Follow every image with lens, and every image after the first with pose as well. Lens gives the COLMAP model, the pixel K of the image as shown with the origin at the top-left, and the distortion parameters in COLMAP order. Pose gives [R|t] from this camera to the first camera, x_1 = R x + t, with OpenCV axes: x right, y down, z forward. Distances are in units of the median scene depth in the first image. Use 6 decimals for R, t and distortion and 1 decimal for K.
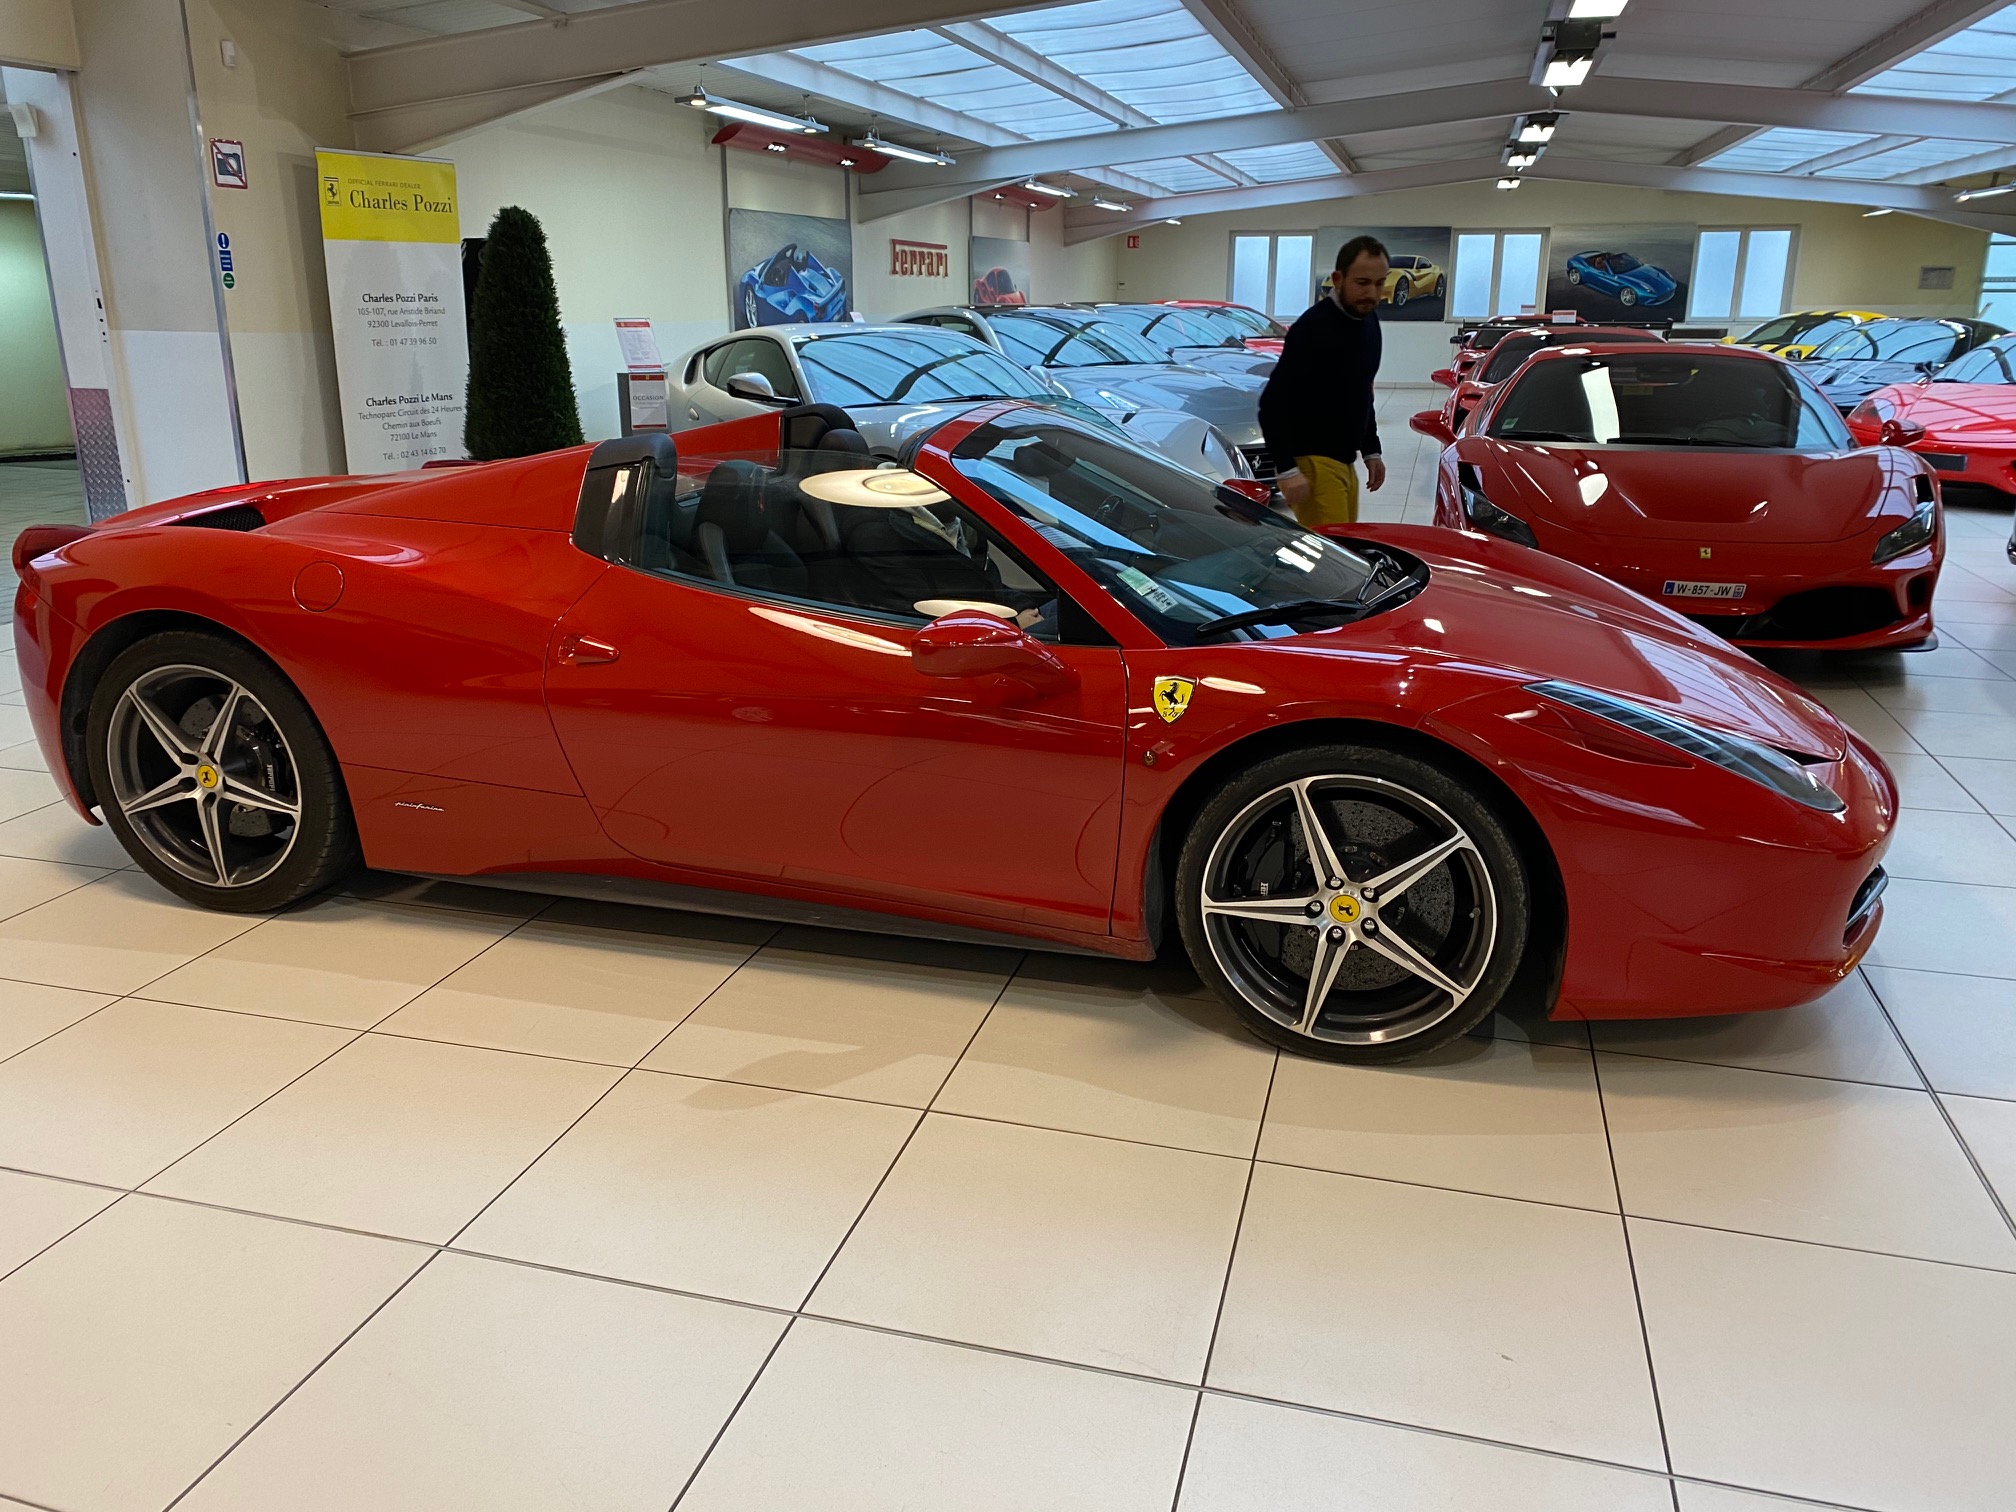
lens RADIAL K [[1549.5, 0, 999.4], [0, 1549.5, 761.1], [0, 0, 1]] dist [0.024587, -0.014180]
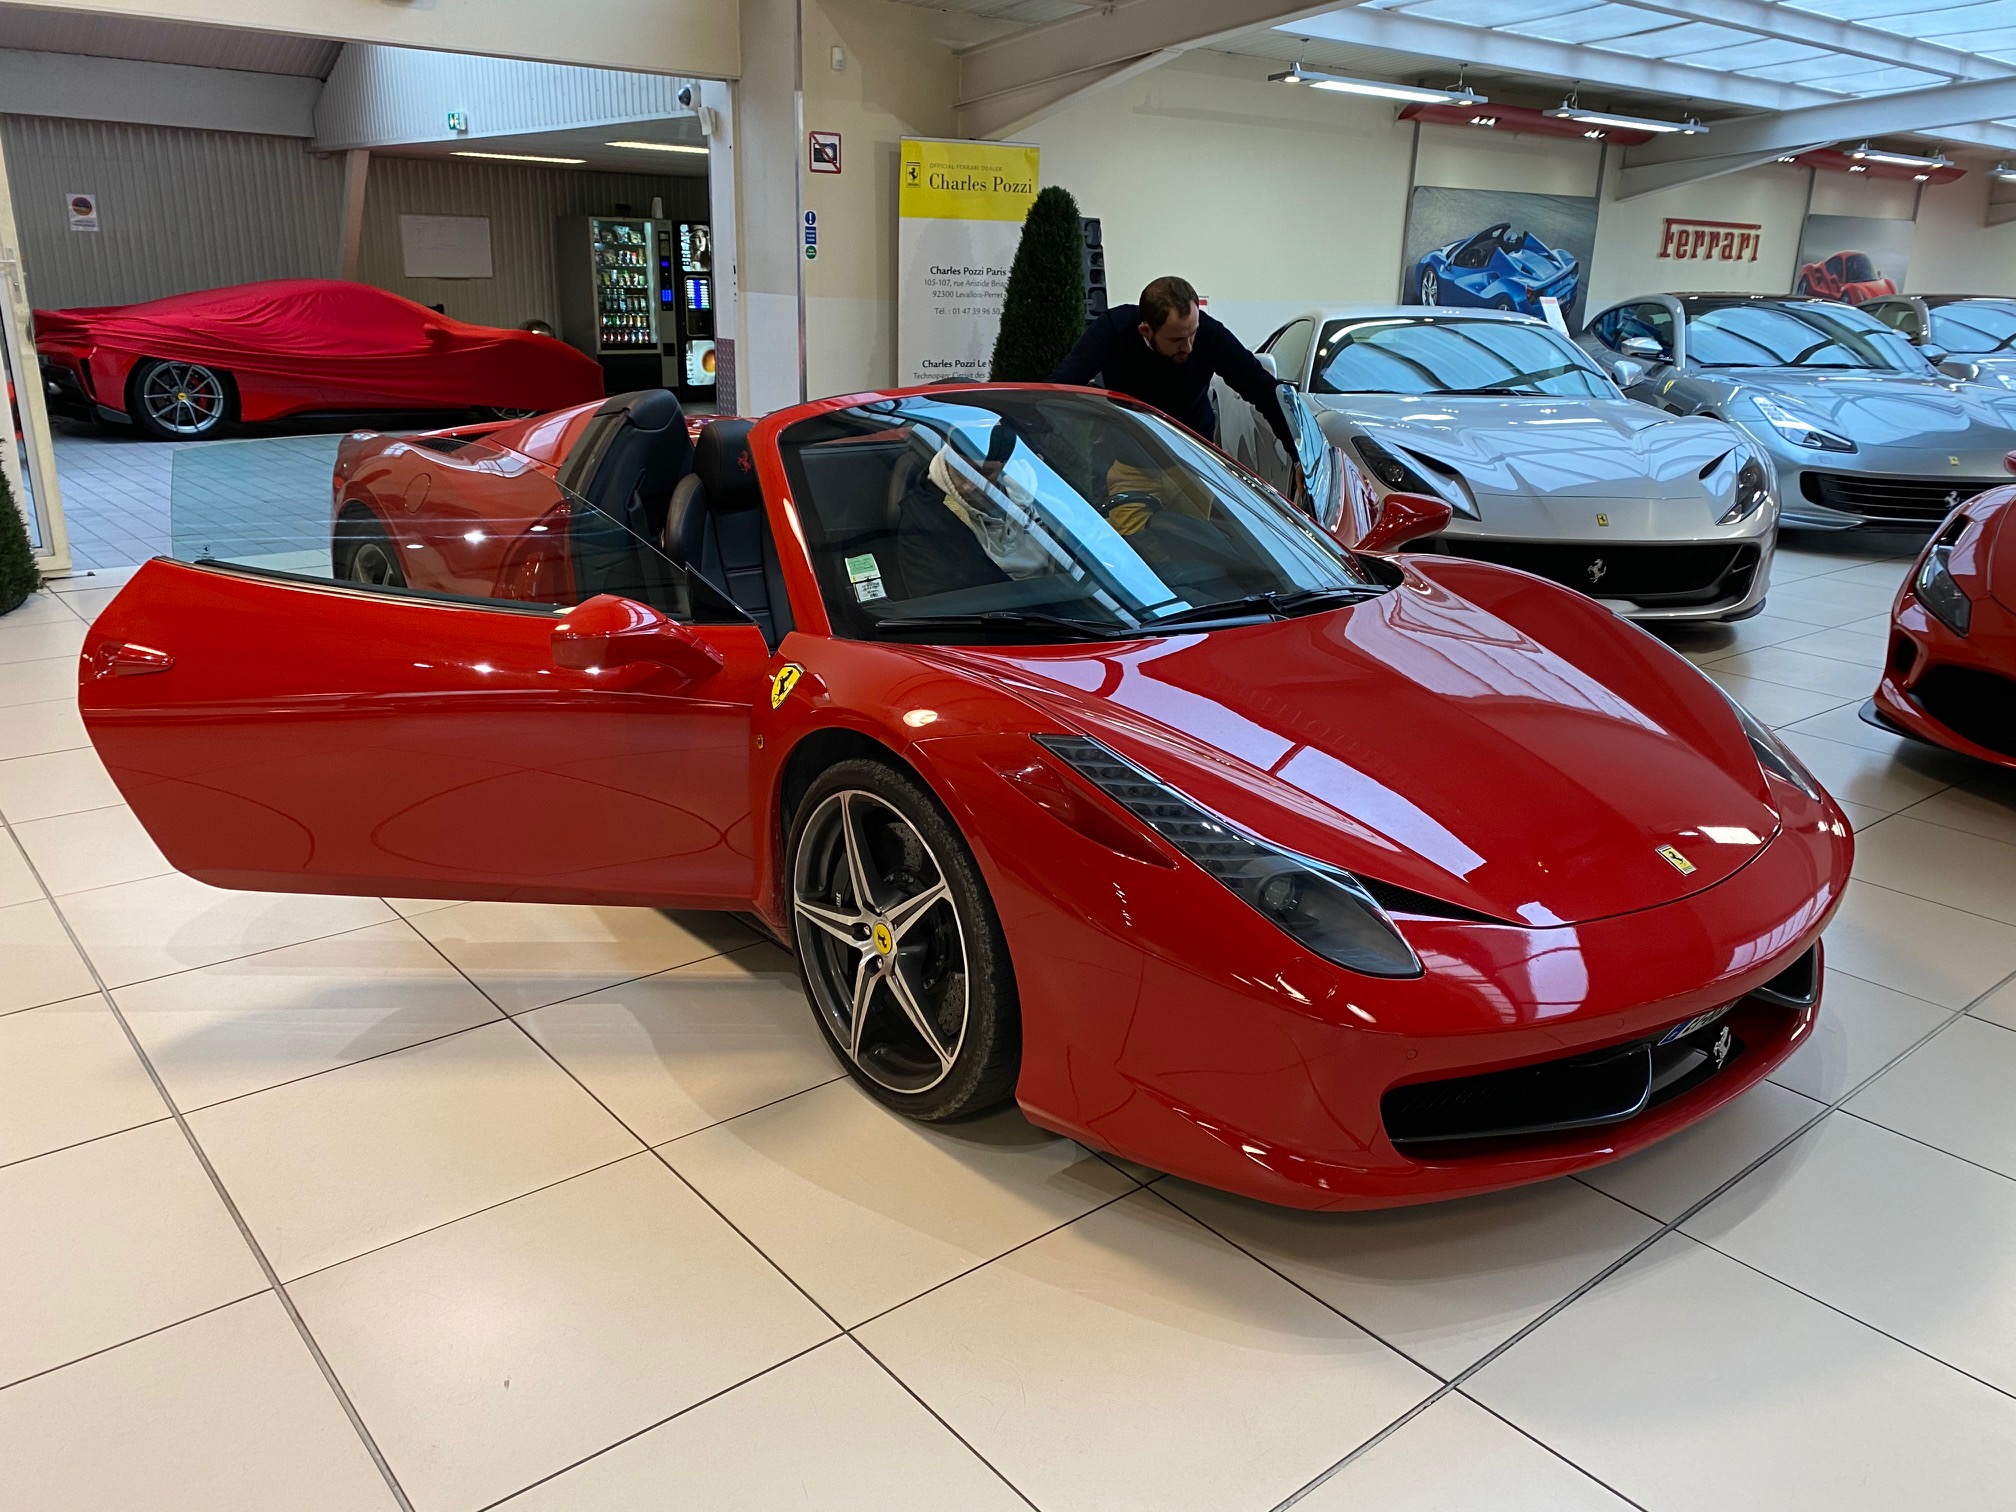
lens RADIAL K [[1549.5, 0, 1002.2], [0, 1549.5, 755.8], [0, 0, 1]] dist [0.024587, -0.014180]
pose [[0.826226, 0.188162, -0.530986, 0.290002], [-0.183741, 0.981034, 0.061737, -0.031865], [0.532532, 0.046555, 0.845129, 0.095999]]
